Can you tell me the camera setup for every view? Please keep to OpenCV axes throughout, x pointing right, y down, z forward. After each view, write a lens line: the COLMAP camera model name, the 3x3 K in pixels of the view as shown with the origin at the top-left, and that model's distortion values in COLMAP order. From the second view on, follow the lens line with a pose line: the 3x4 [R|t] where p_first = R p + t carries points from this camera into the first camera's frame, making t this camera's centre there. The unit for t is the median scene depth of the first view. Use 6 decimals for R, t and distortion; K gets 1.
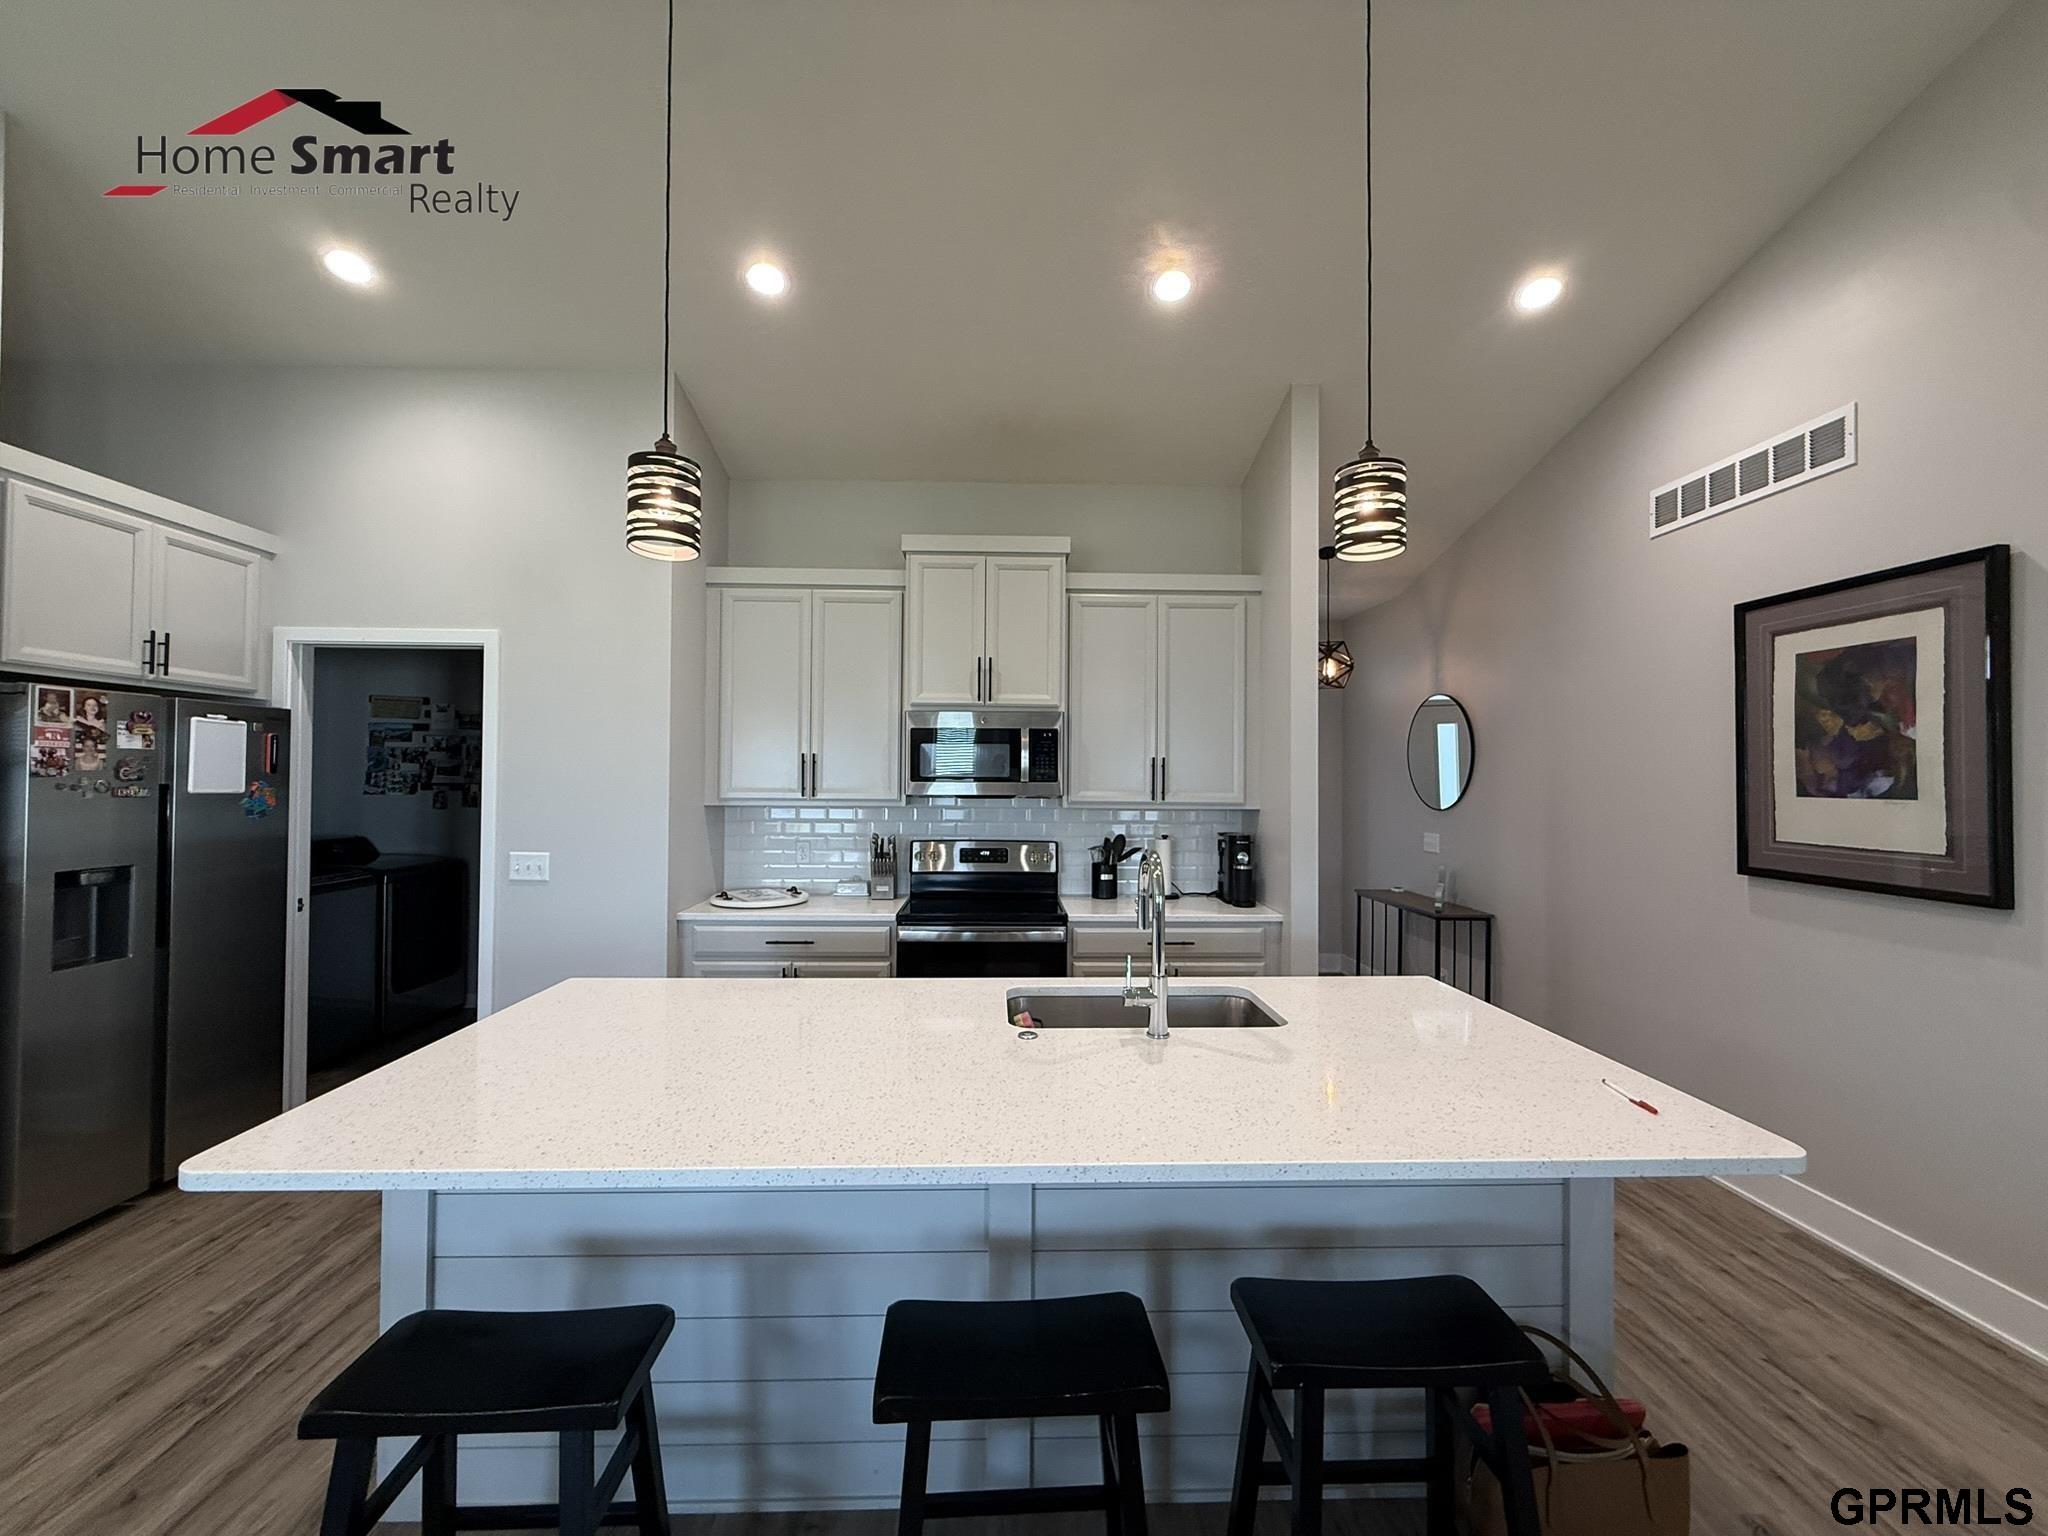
lens RADIAL K [[815.9, 0, 1017.8], [0, 815.9, 771.0], [0, 0, 1]] dist [0.000397, -0.000248]
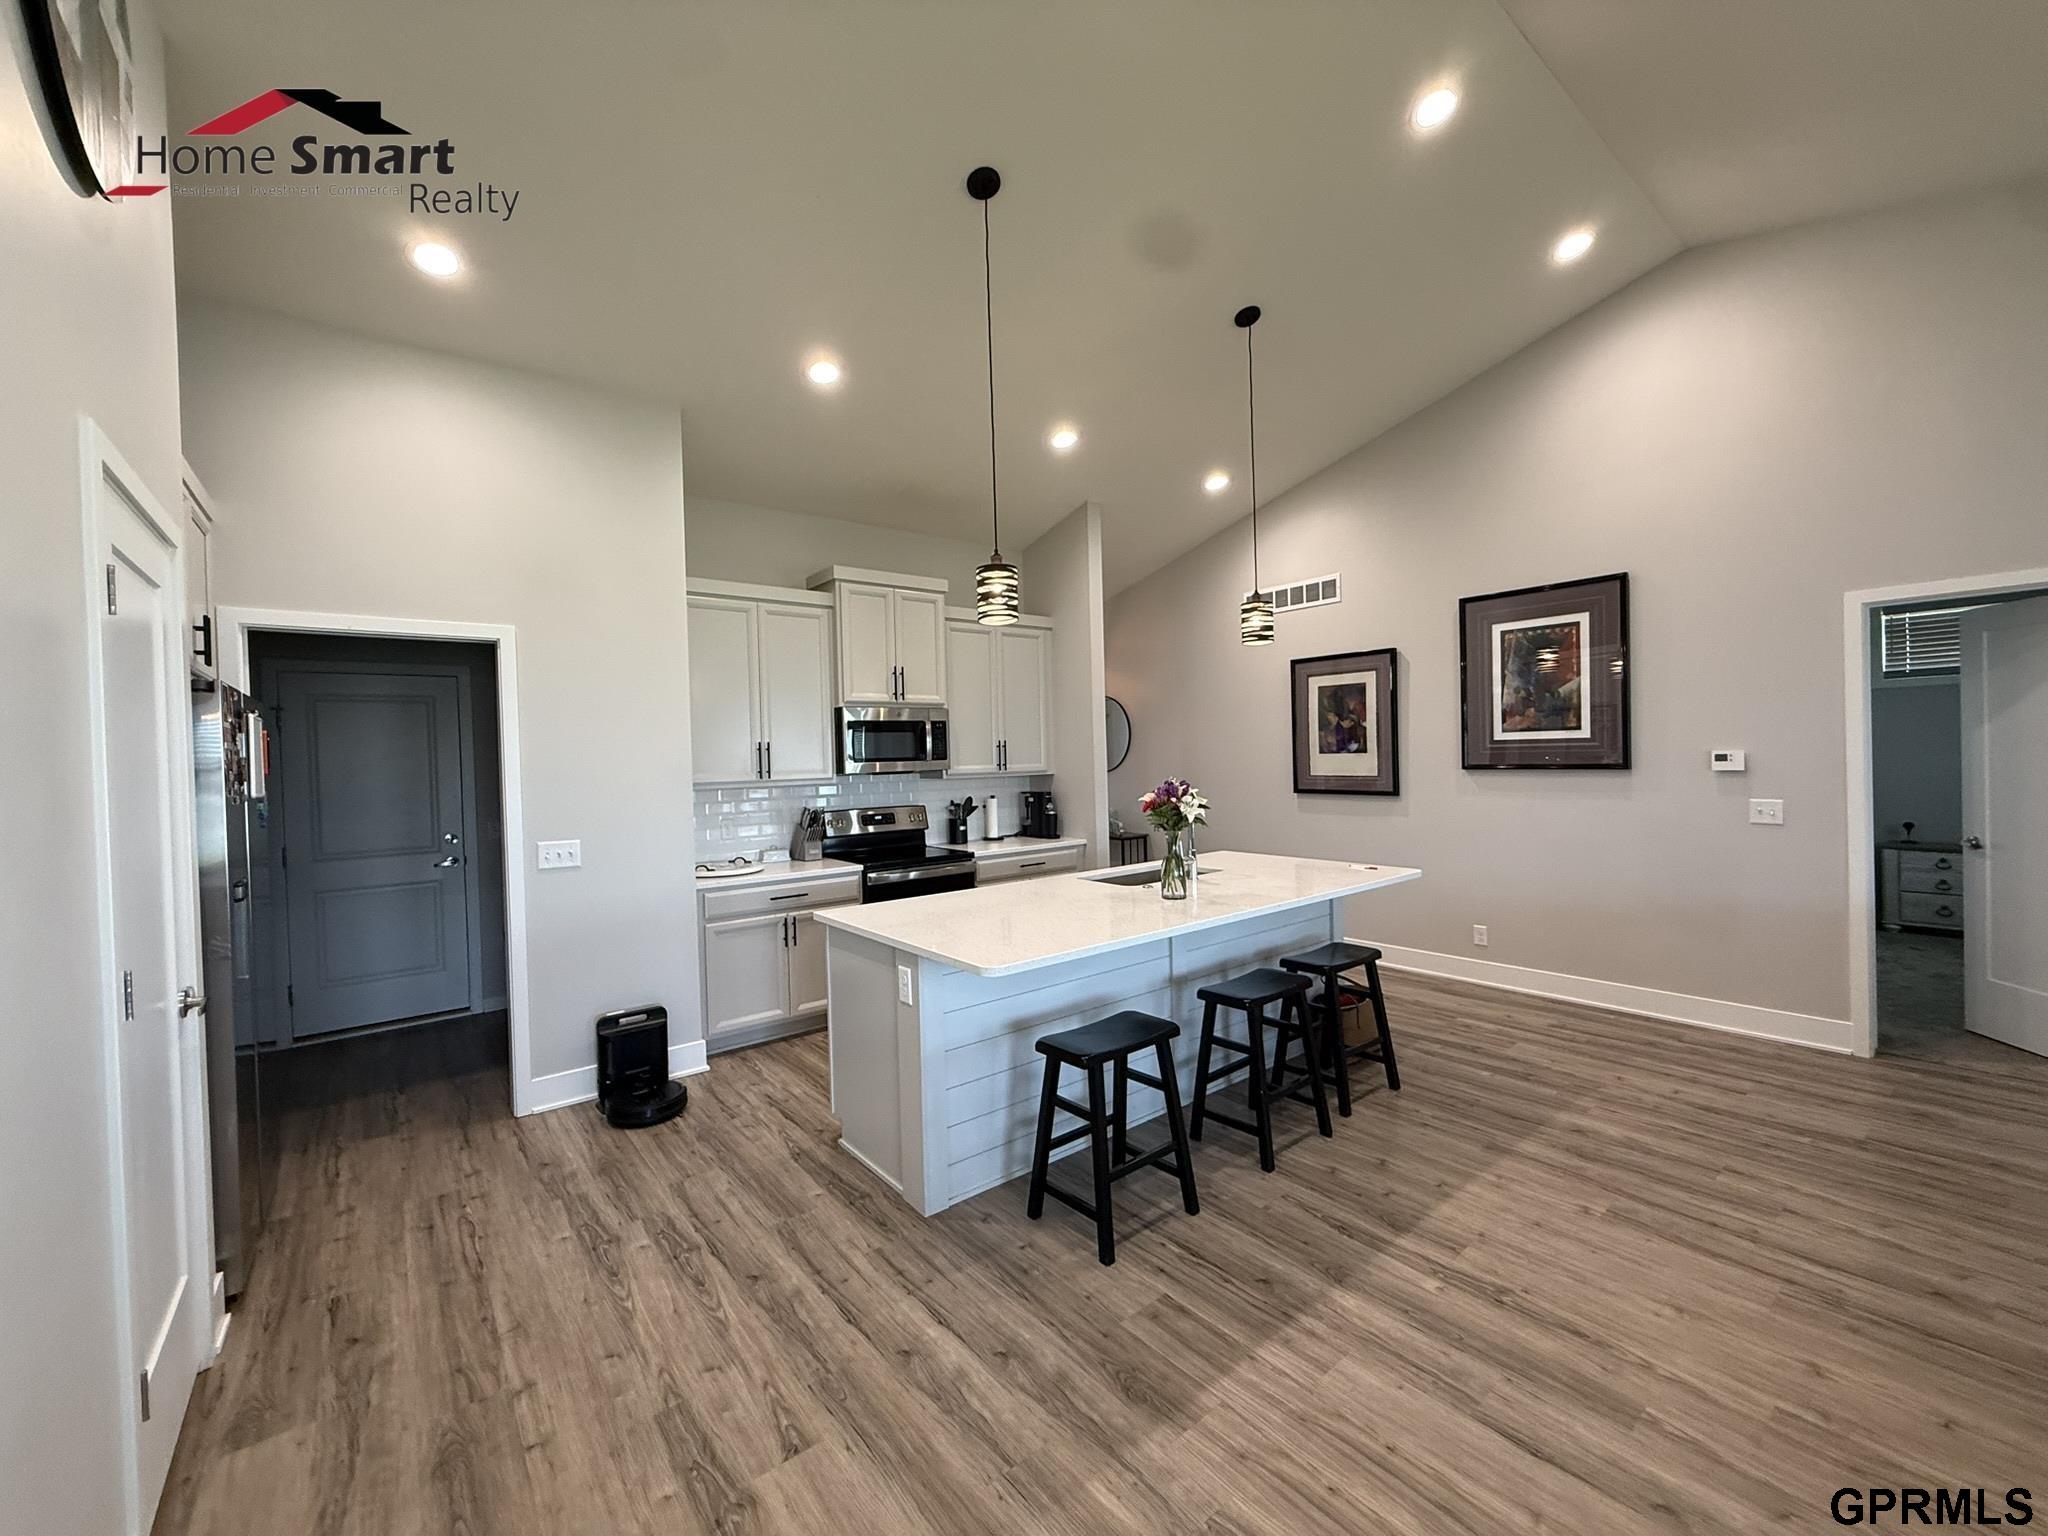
lens RADIAL K [[815.9, 0, 1020.6], [0, 815.9, 767.5], [0, 0, 1]] dist [0.000397, -0.000248]
pose [[0.804843, -0.036205, 0.592383, -0.866825], [0.025510, 0.999325, 0.026418, -0.008169], [-0.592940, -0.006151, 0.805223, -0.229555]]
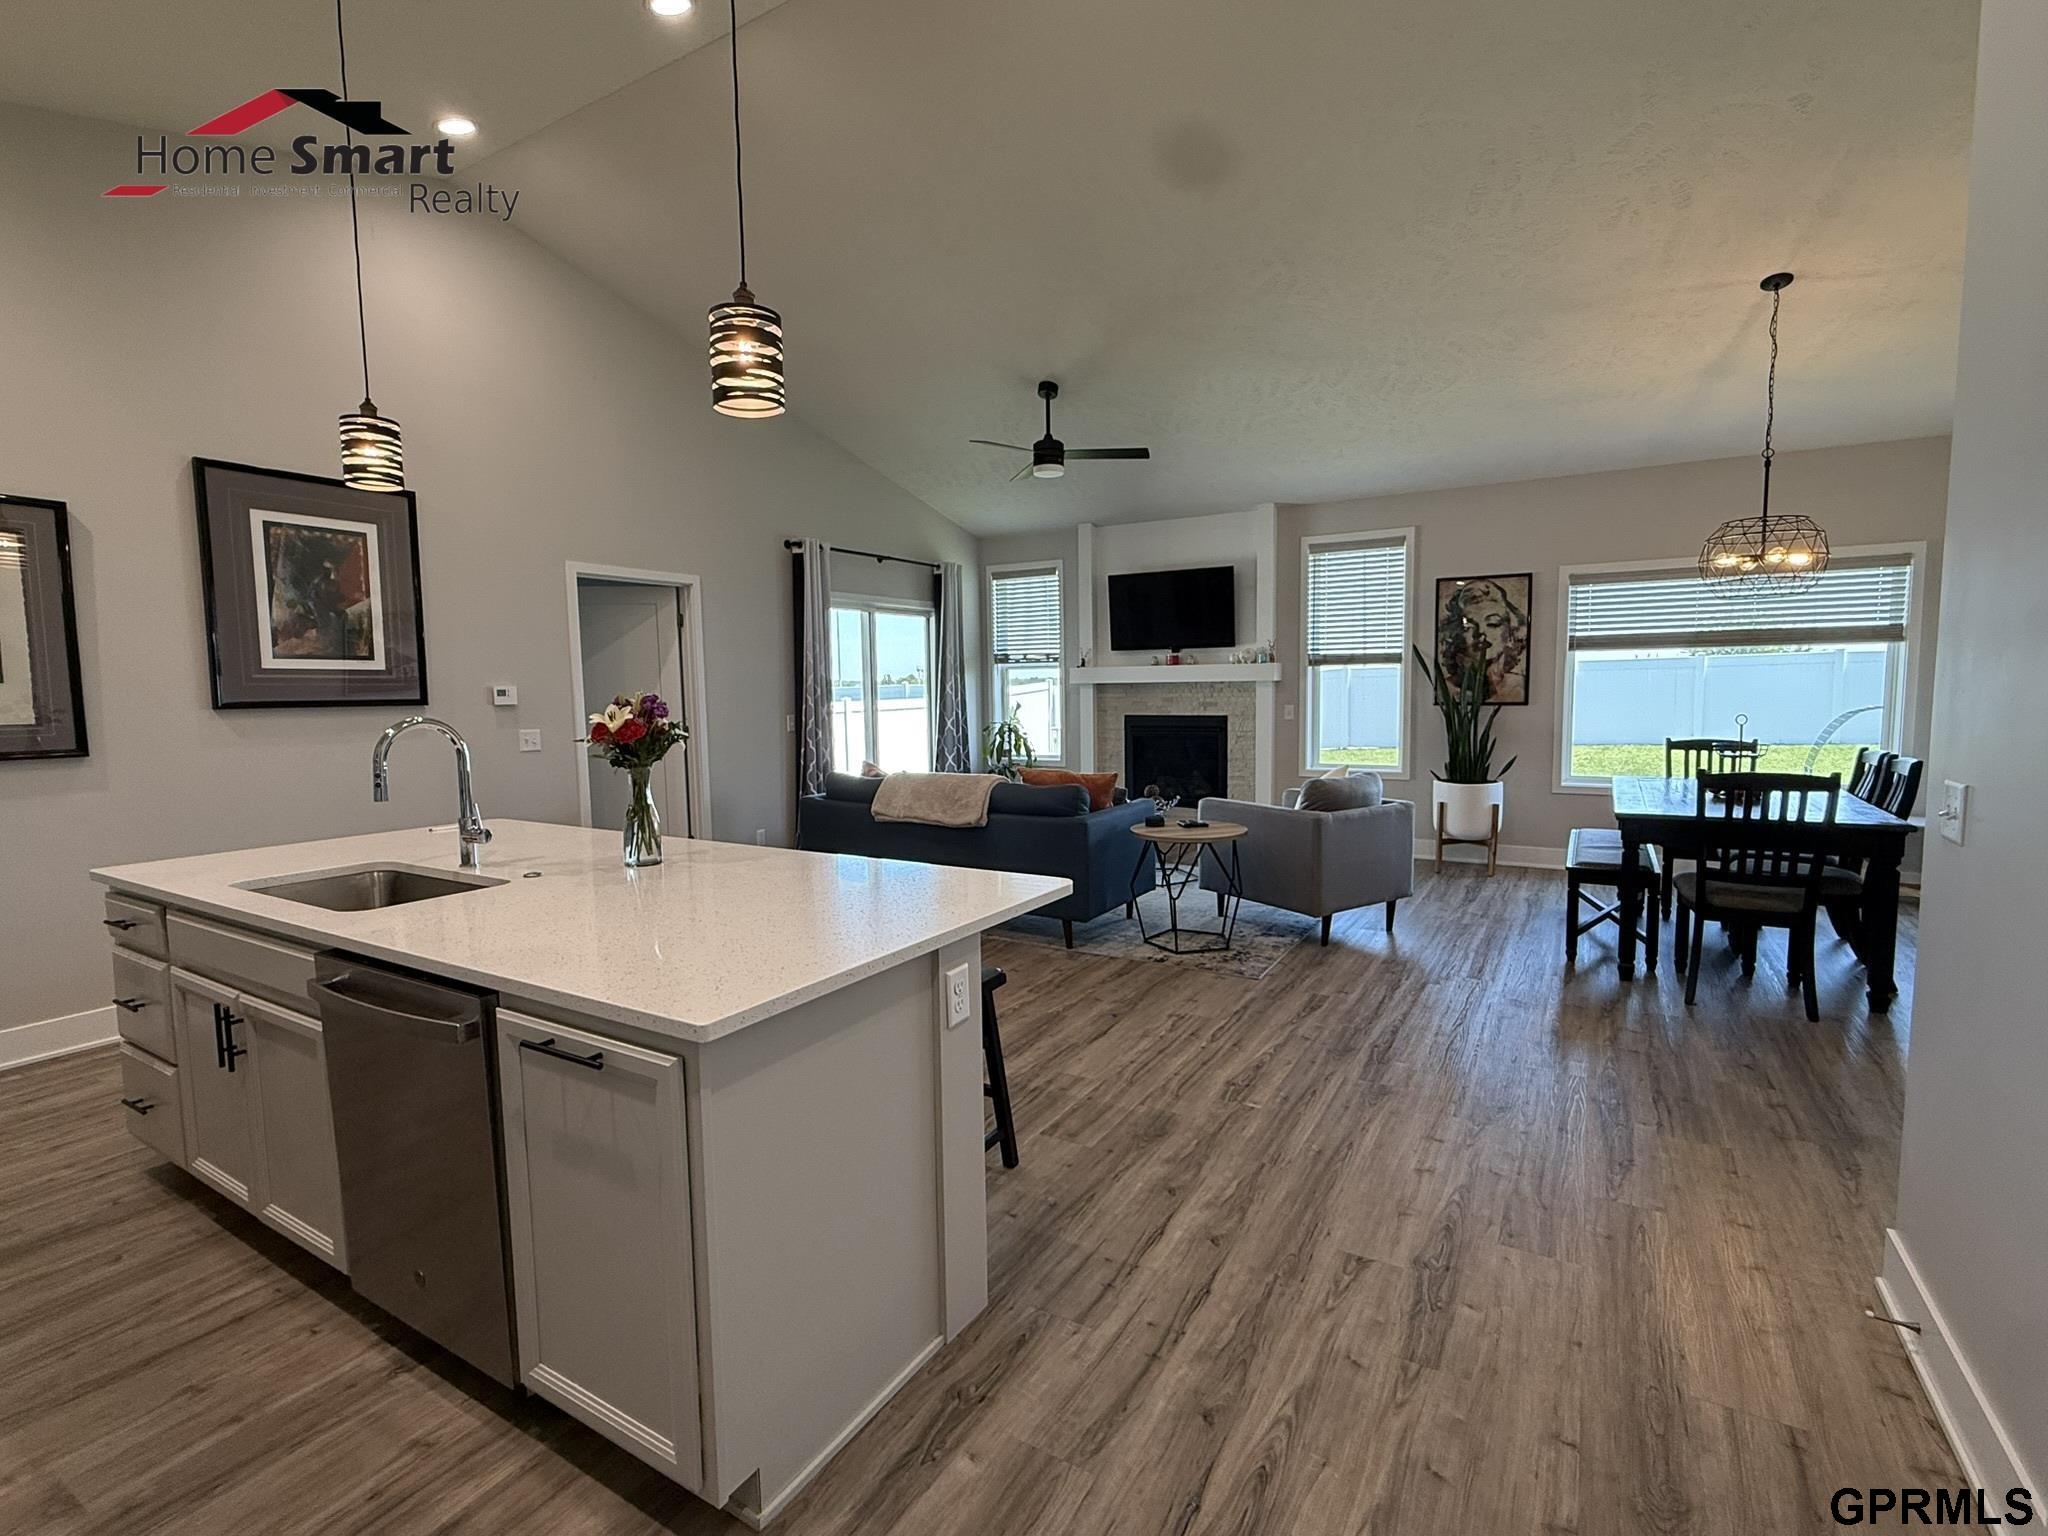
lens RADIAL K [[942.8, 0, 1024.2], [0, 942.8, 765.6], [0, 0, 1]] dist [0.000602, 0.000555]
pose [[-0.839499, -0.041319, 0.541787, -0.833266], [0.001284, 0.996951, 0.078021, 0.041352], [-0.543359, 0.066194, -0.836887, 1.118050]]
